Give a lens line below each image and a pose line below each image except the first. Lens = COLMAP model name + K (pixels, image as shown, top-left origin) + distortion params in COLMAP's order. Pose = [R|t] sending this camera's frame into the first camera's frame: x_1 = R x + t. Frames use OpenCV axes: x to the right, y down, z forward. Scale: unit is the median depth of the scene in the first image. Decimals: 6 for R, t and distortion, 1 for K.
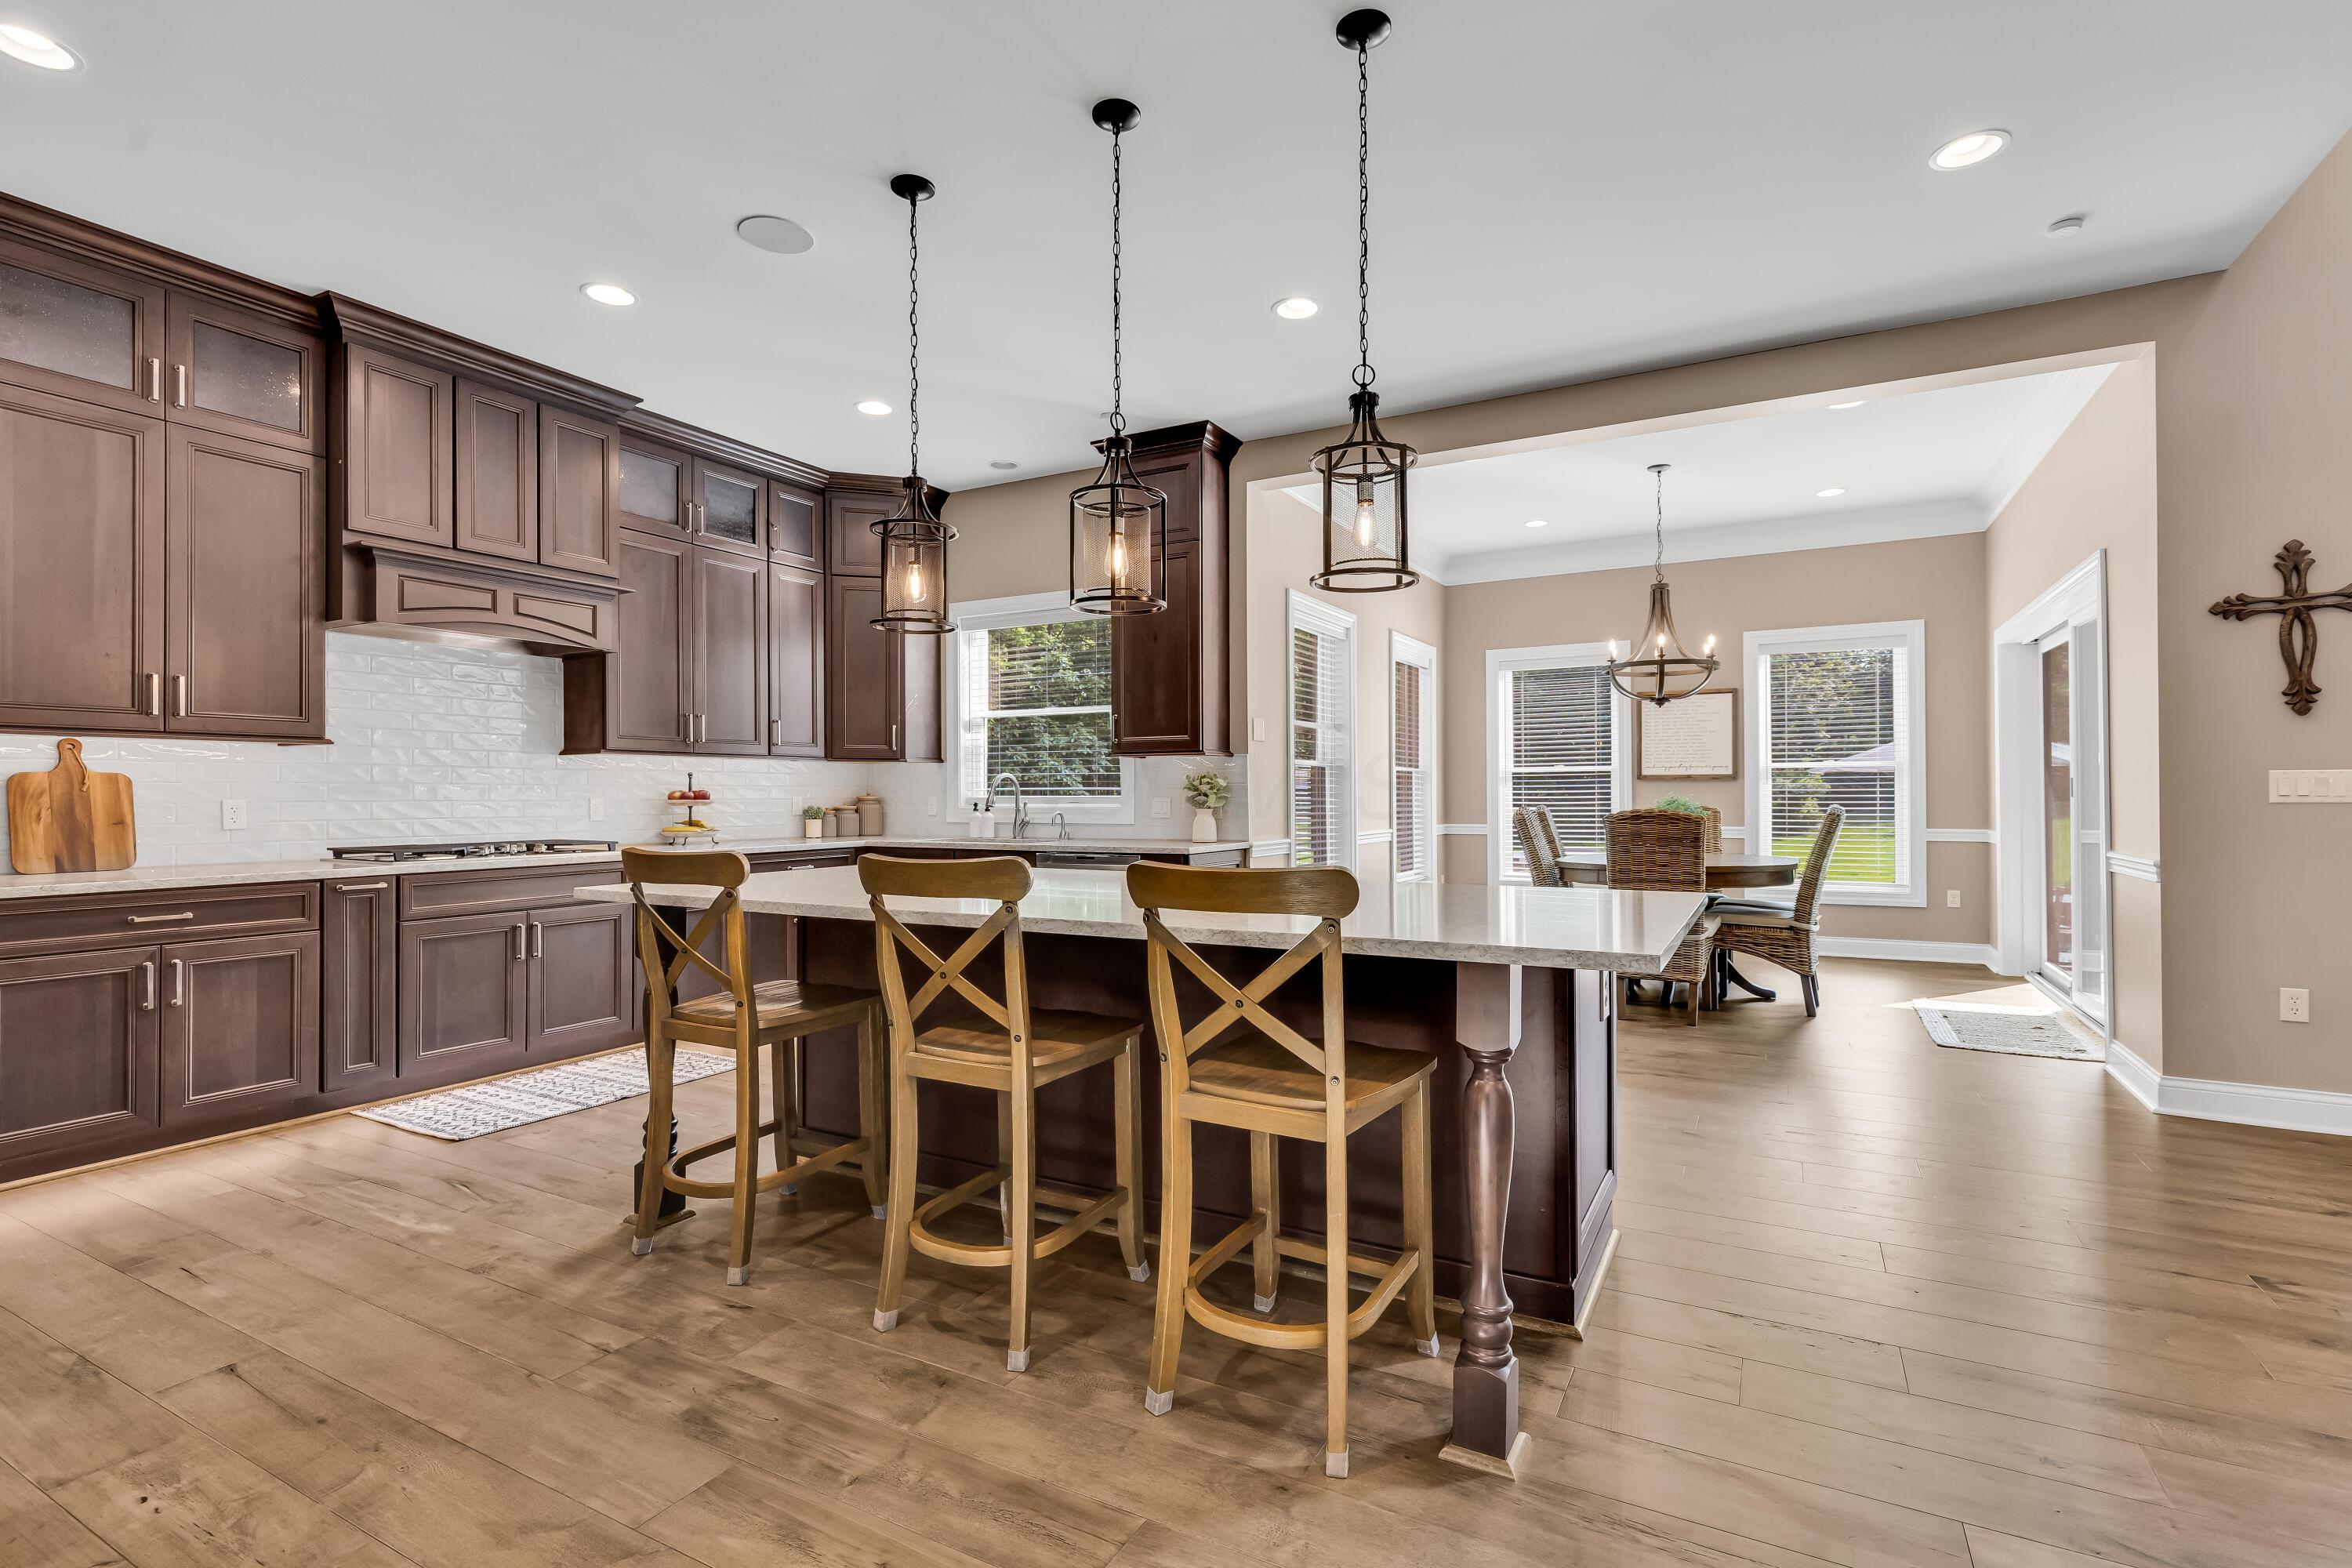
lens RADIAL K [[1056.2, 0, 1196.6], [0, 1056.2, 783.6], [0, 0, 1]] dist [0.003886, 0.001207]
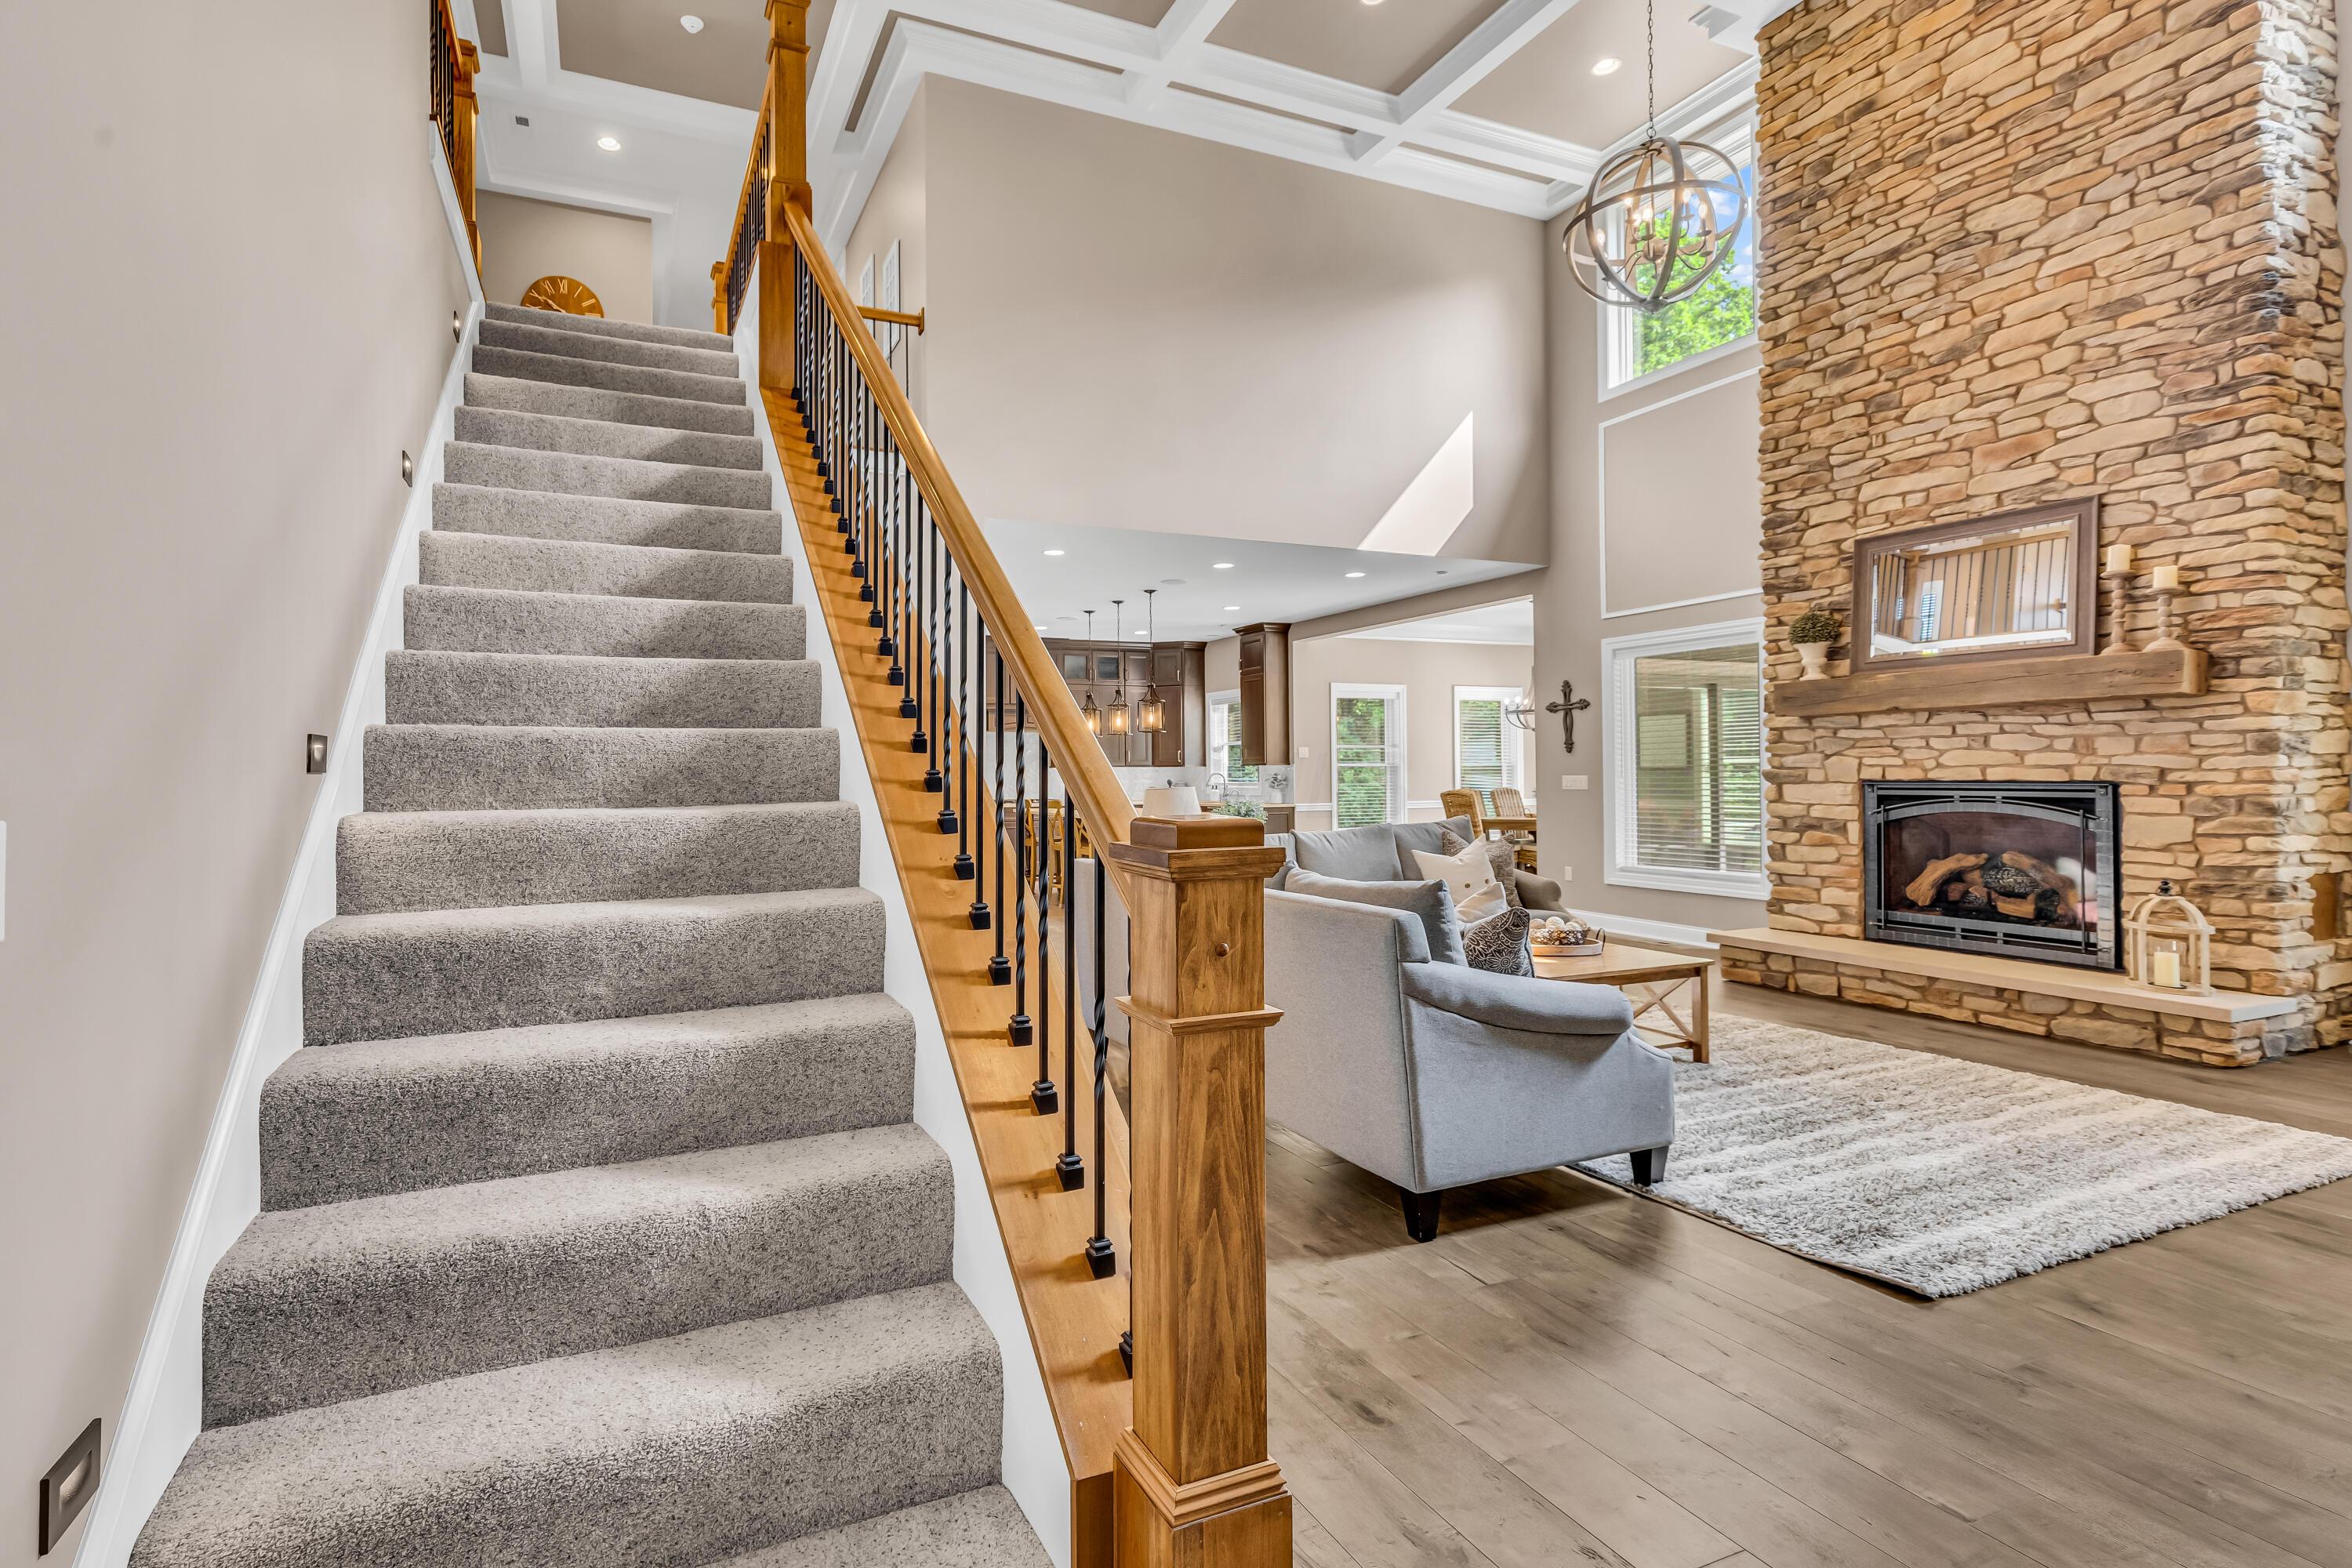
lens RADIAL K [[1092.1, 0, 1096.3], [0, 1092.1, 750.2], [0, 0, 1]] dist [-0.000343, -0.000422]
pose [[0.775192, -0.014812, -0.631552, 2.024847], [0.011701, 0.999890, -0.009088, -0.070407], [0.631617, -0.000345, 0.775281, -1.813696]]
